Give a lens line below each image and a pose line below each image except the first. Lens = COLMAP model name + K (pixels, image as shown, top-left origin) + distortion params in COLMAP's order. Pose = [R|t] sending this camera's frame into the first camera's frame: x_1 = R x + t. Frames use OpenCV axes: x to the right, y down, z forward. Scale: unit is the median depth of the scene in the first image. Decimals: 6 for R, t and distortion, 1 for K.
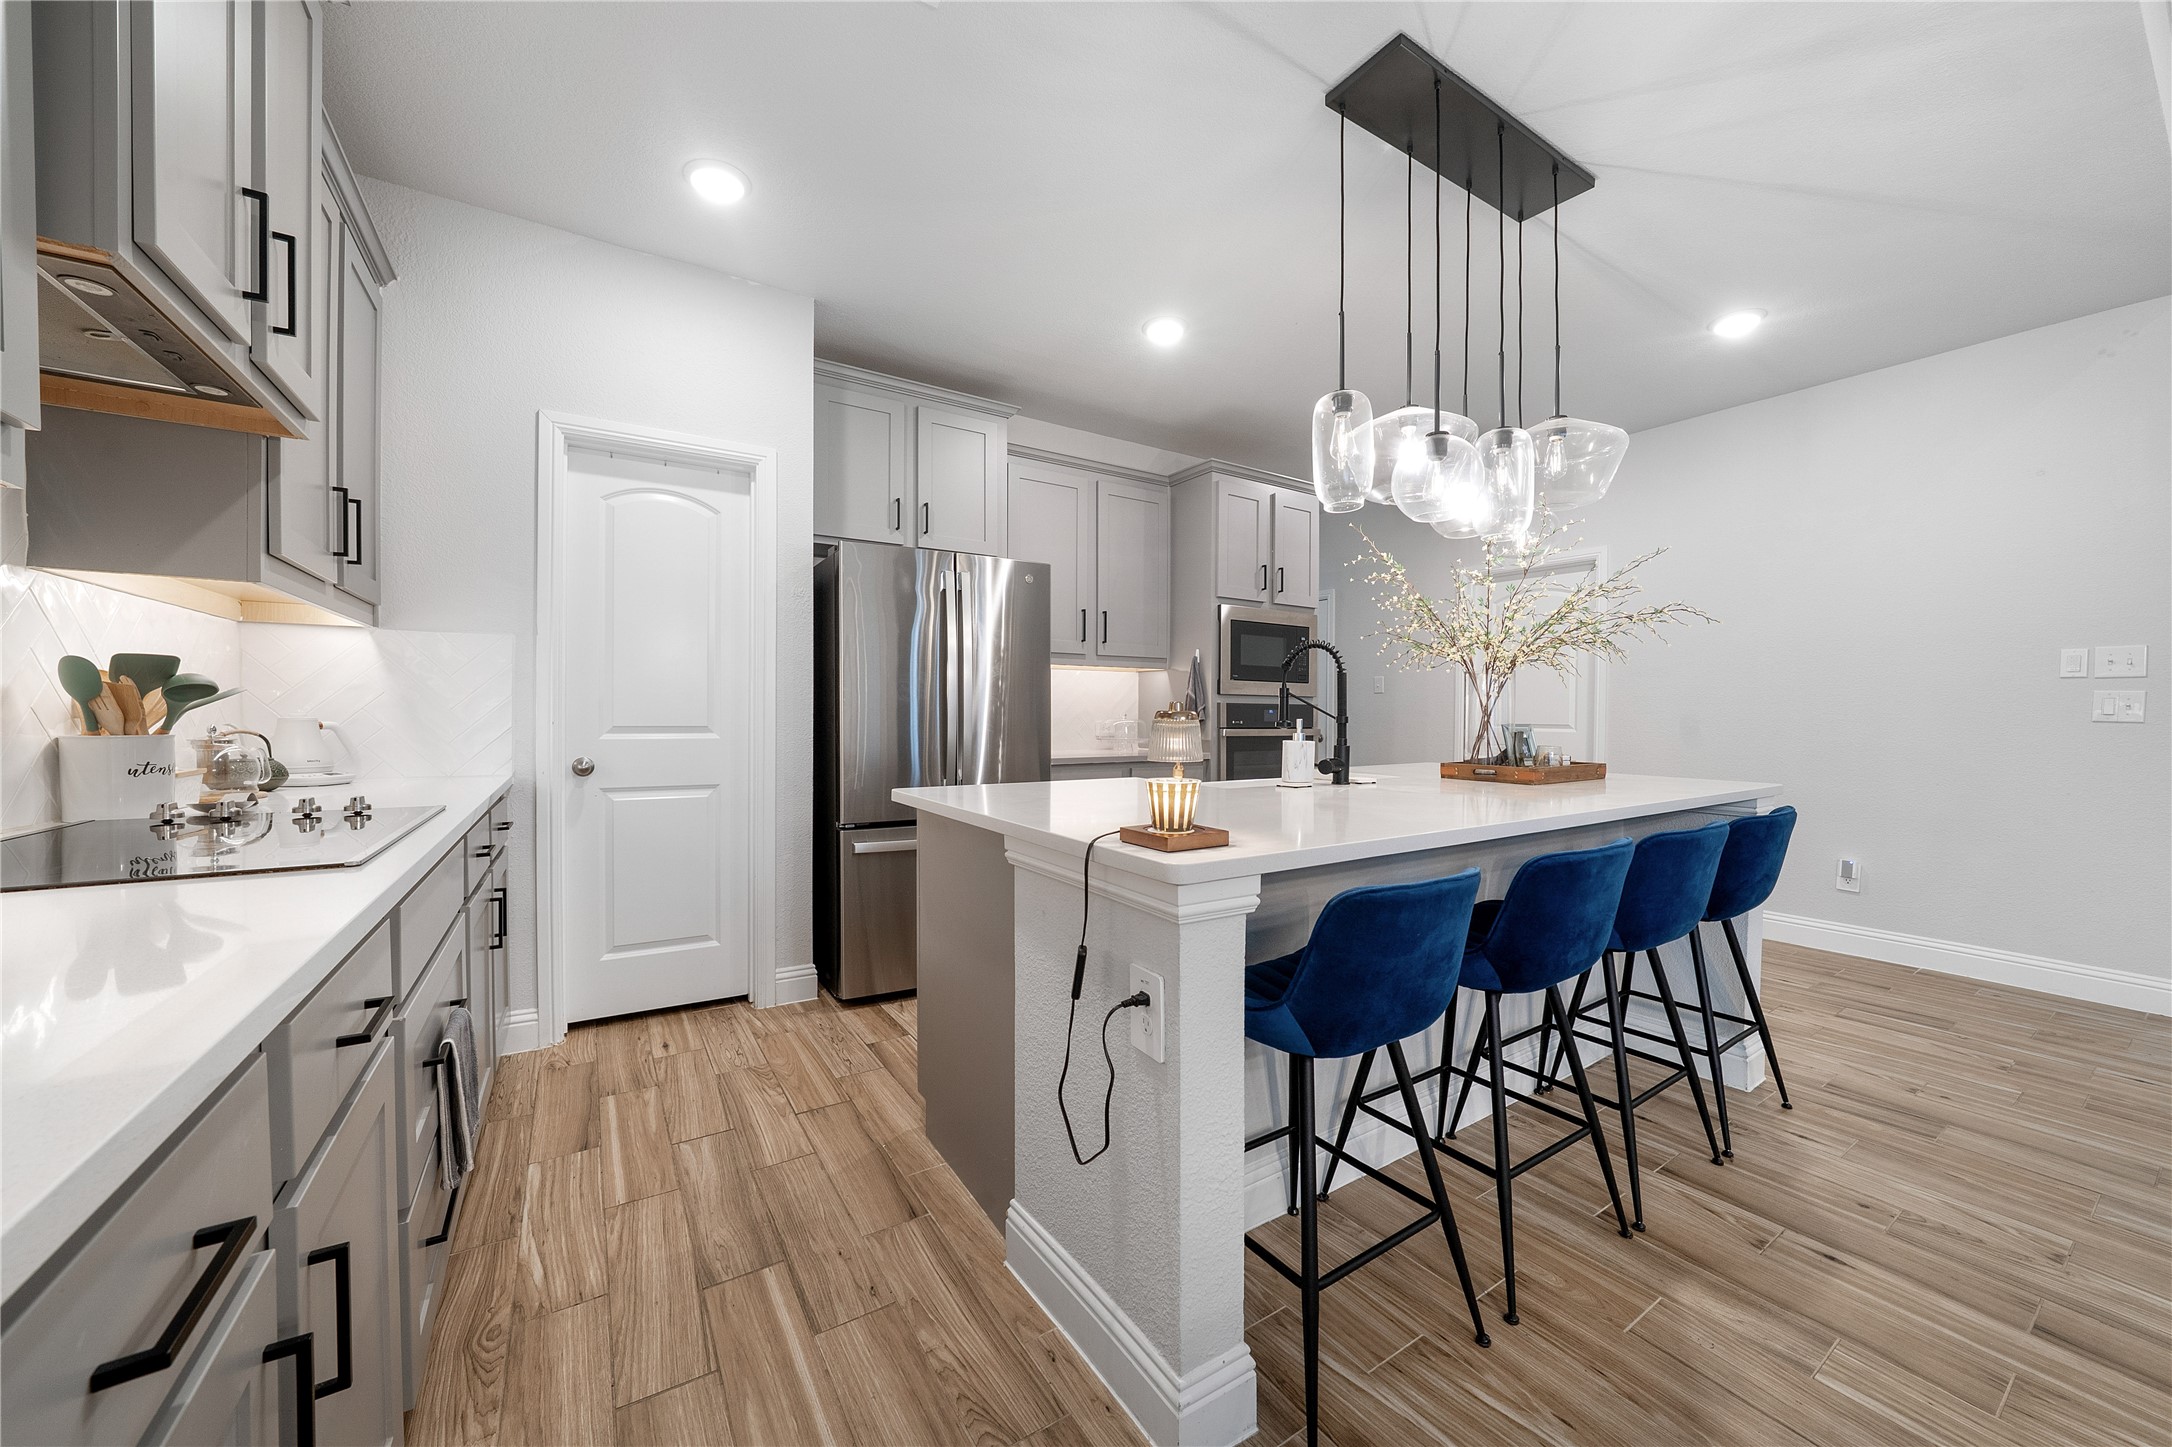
lens RADIAL K [[785.5, 0, 1086.0], [0, 785.5, 723.5], [0, 0, 1]] dist [-0.021585, 0.000166]
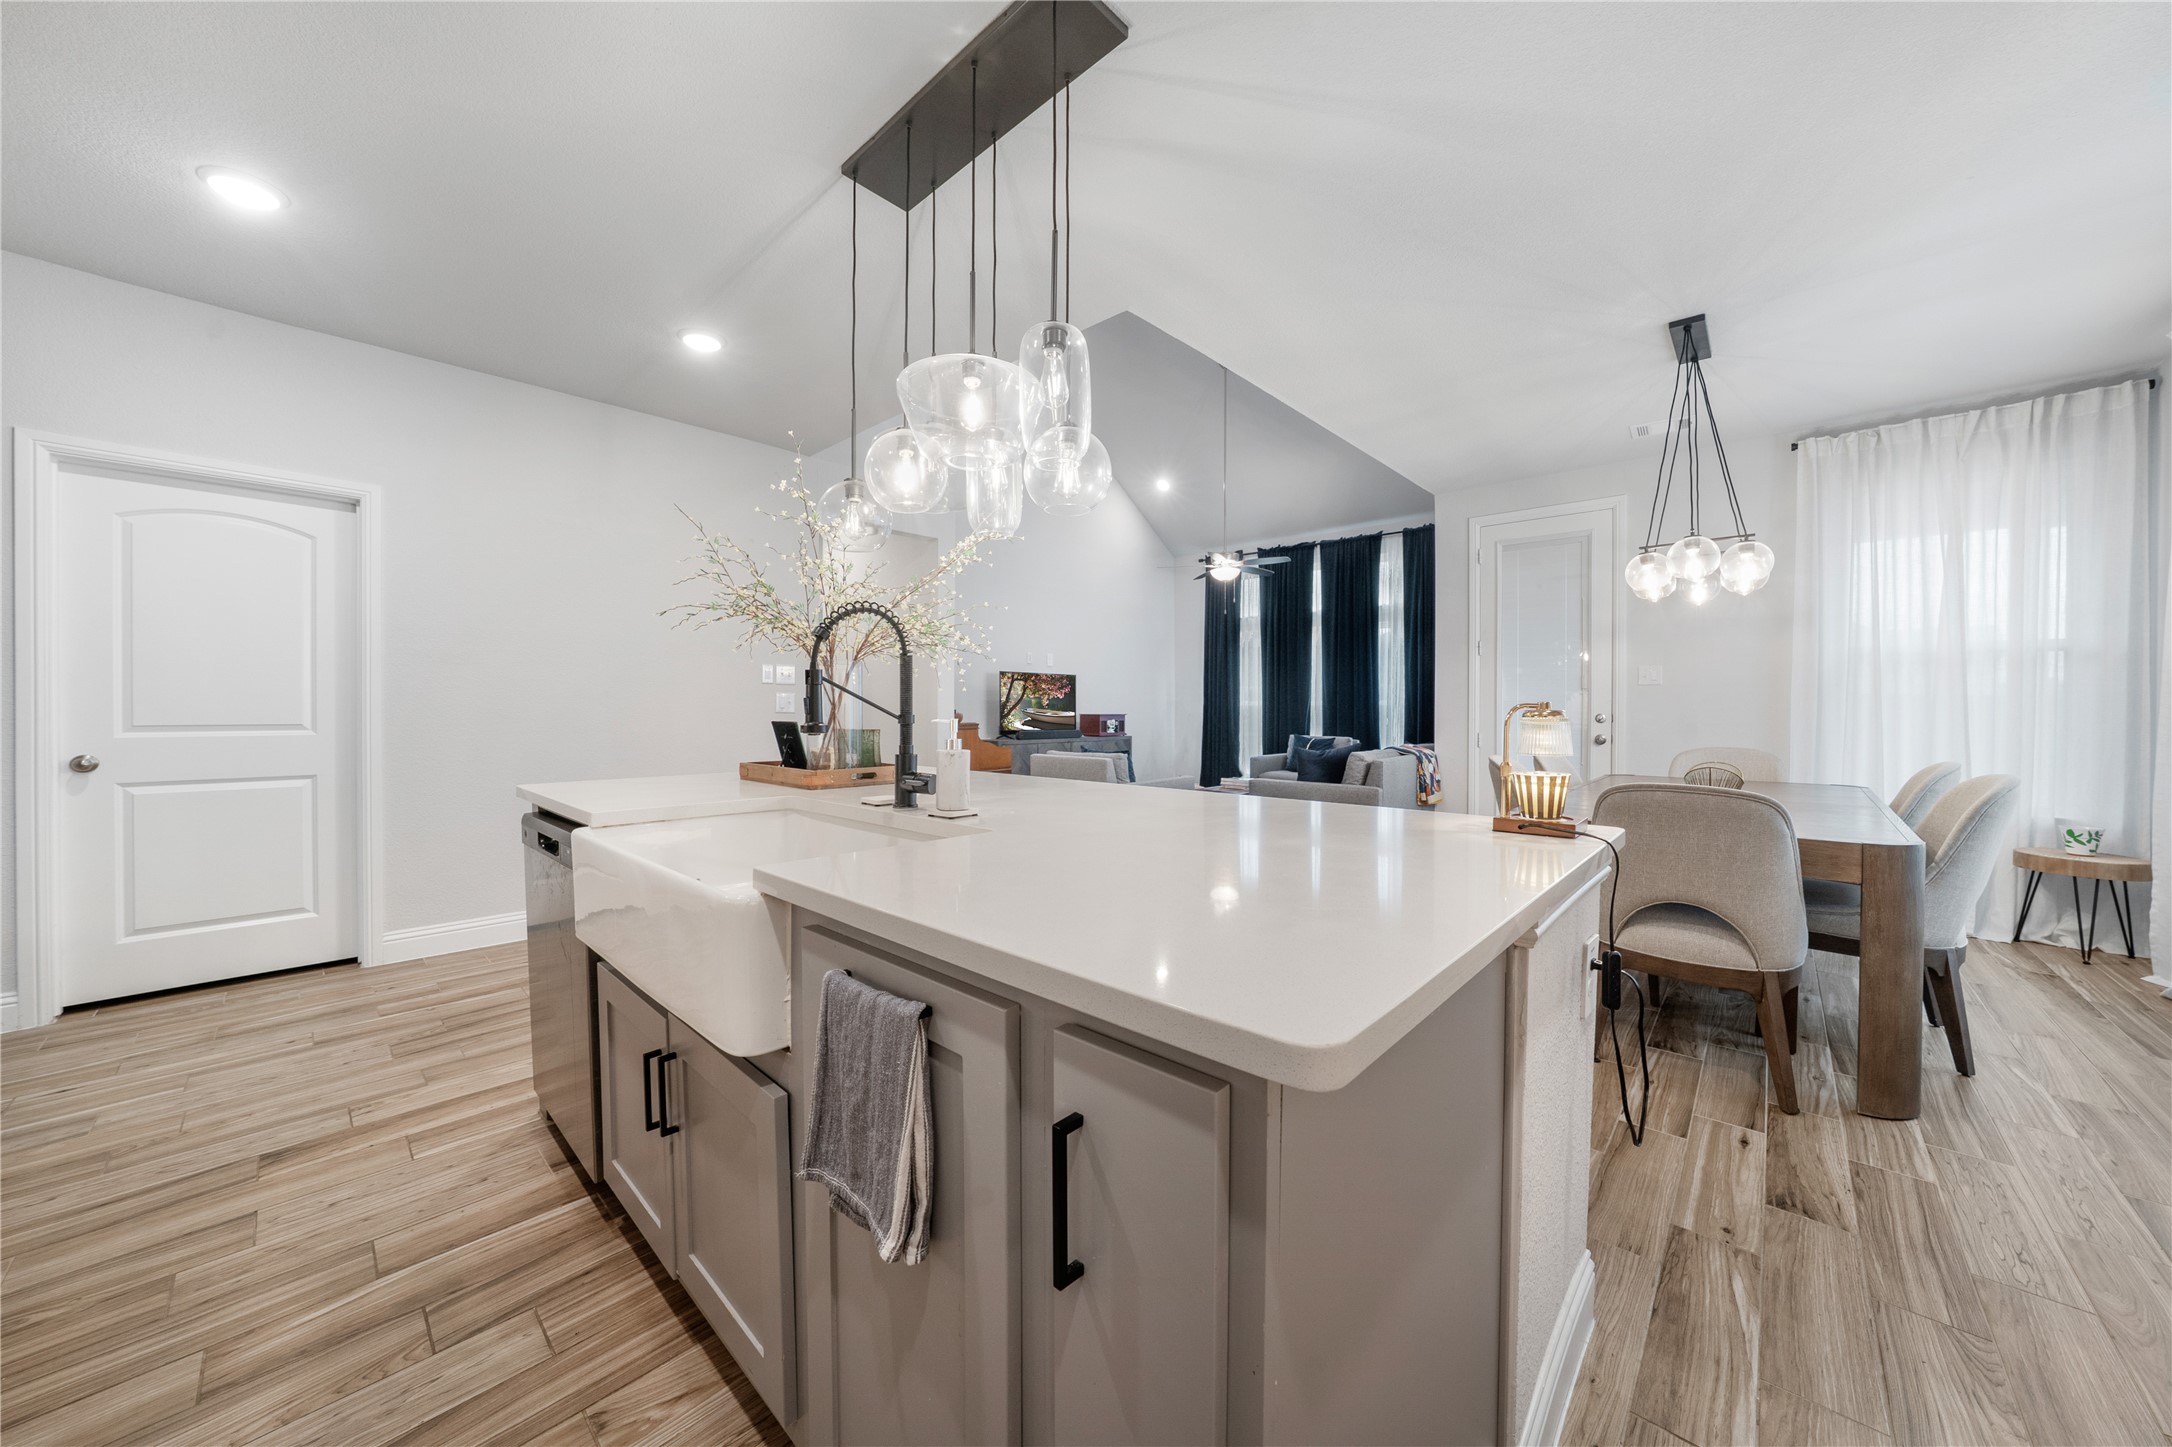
lens RADIAL K [[752.8, 0, 1086.0], [0, 752.8, 723.5], [0, 0, 1]] dist [-0.000777, -0.000053]
pose [[-0.251367, -0.019485, 0.967696, -0.473207], [0.010582, 0.999682, 0.022878, -0.017023], [-0.967834, 0.015990, -0.251081, 1.177595]]
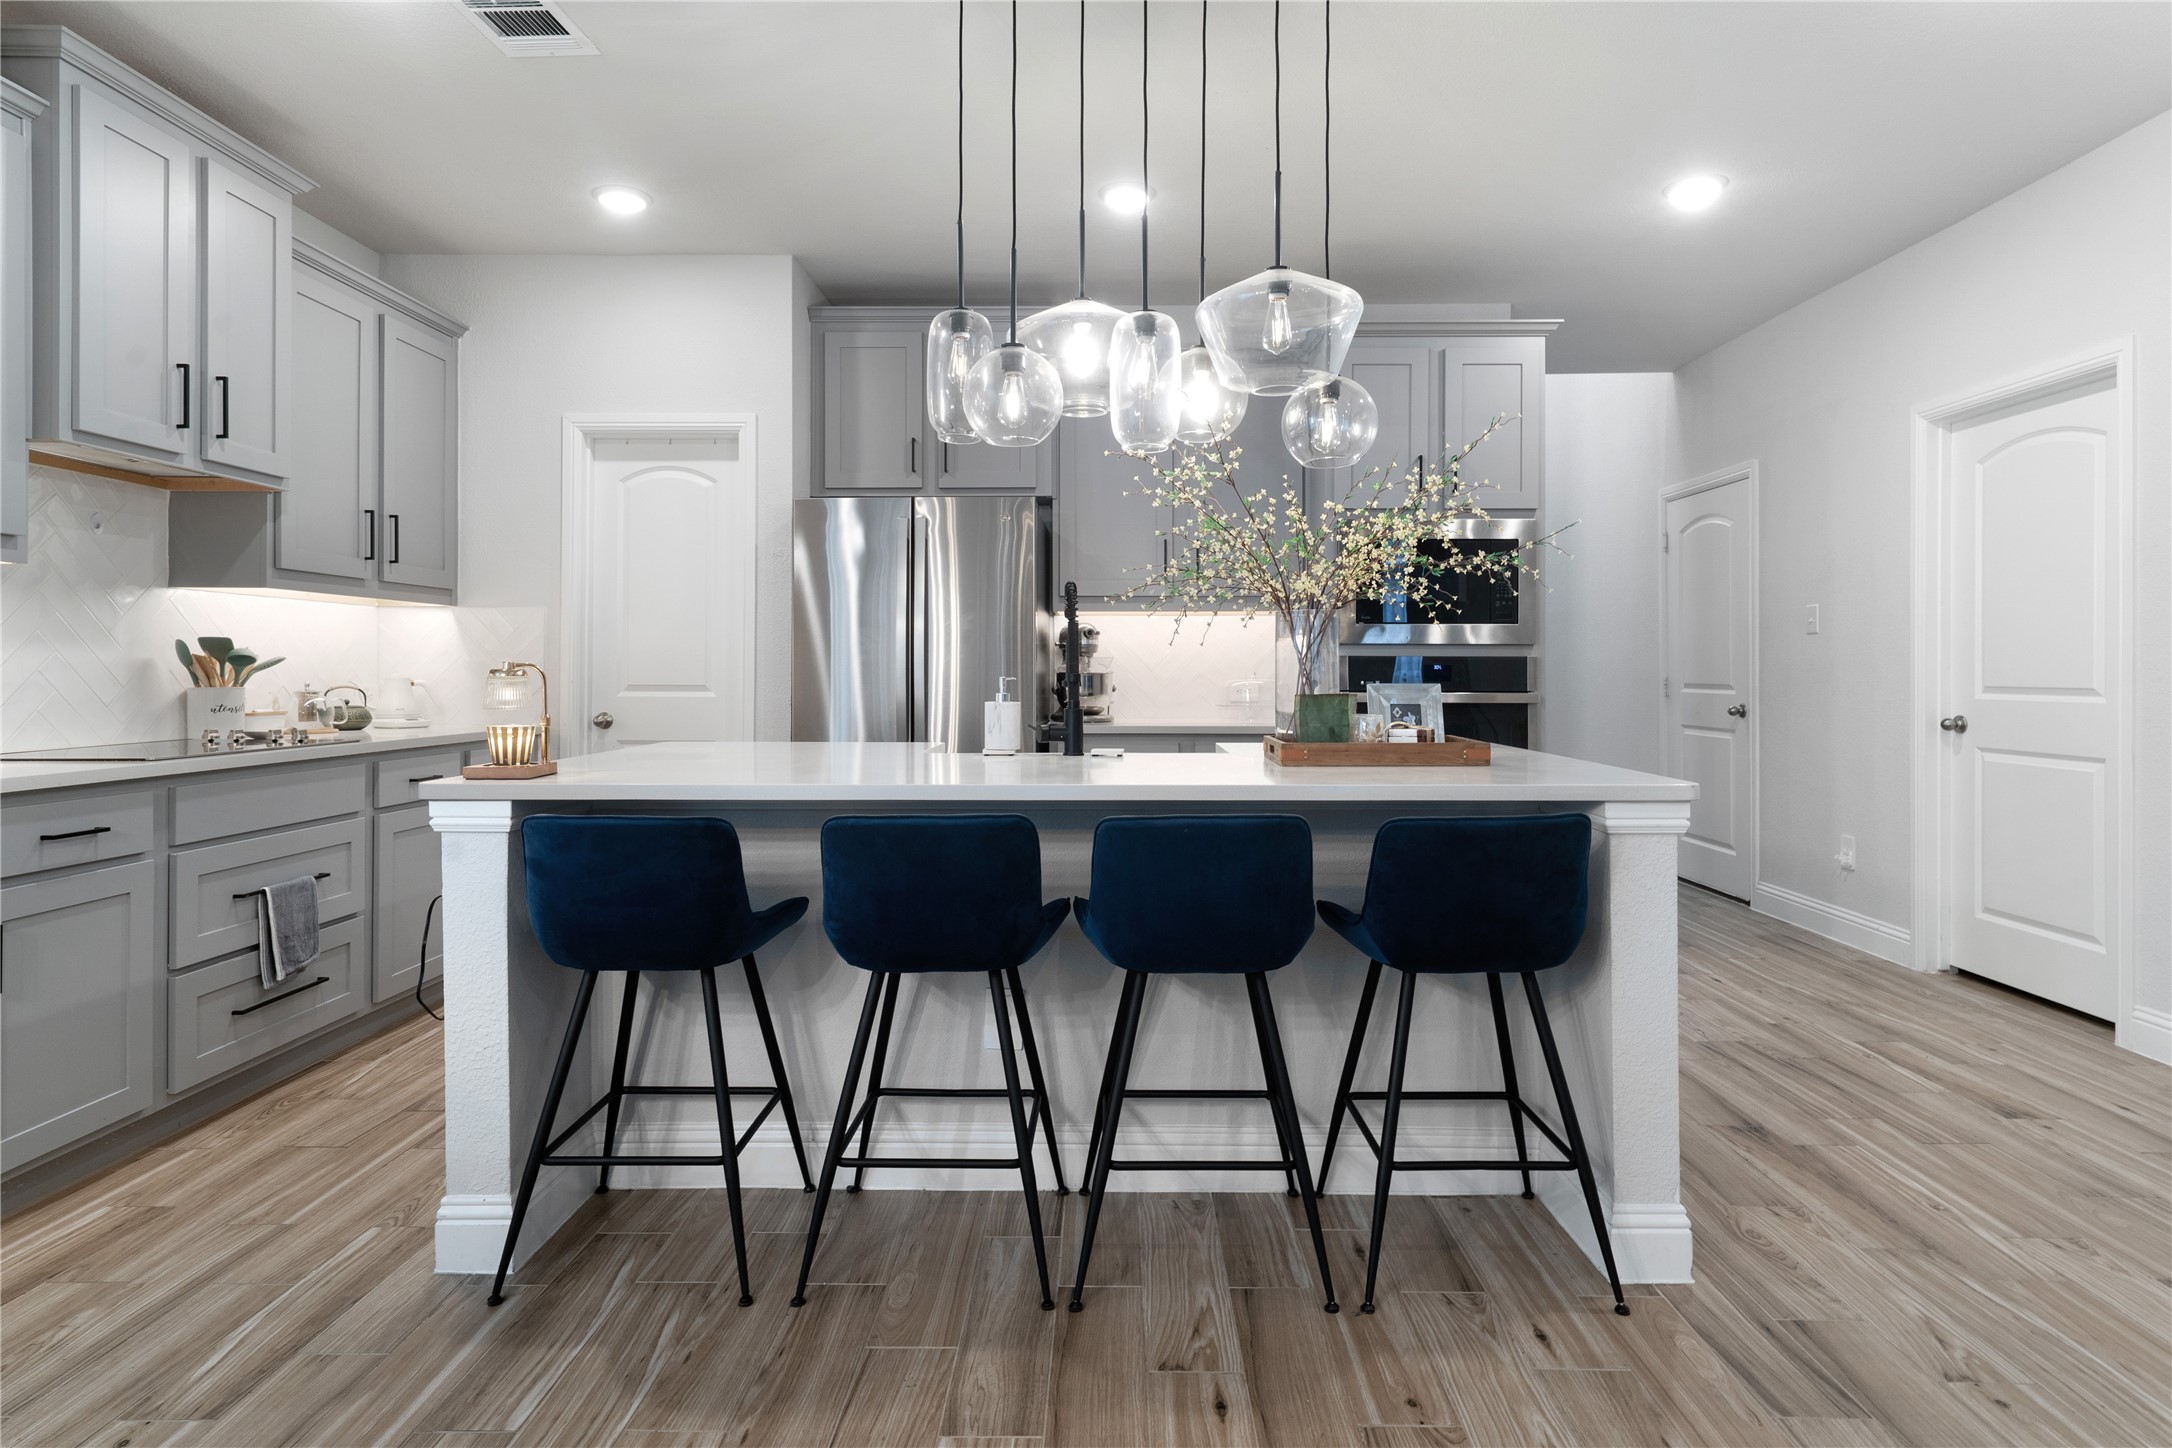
lens RADIAL K [[1158.3, 0, 1086.9], [0, 1158.3, 665.1], [0, 0, 1]] dist [0.013774, -0.000585]
pose [[0.831138, -0.007645, -0.556014, 1.186109], [-0.002959, 0.999831, -0.018170, 0.005124], [0.556058, 0.016747, 0.830974, -0.015887]]
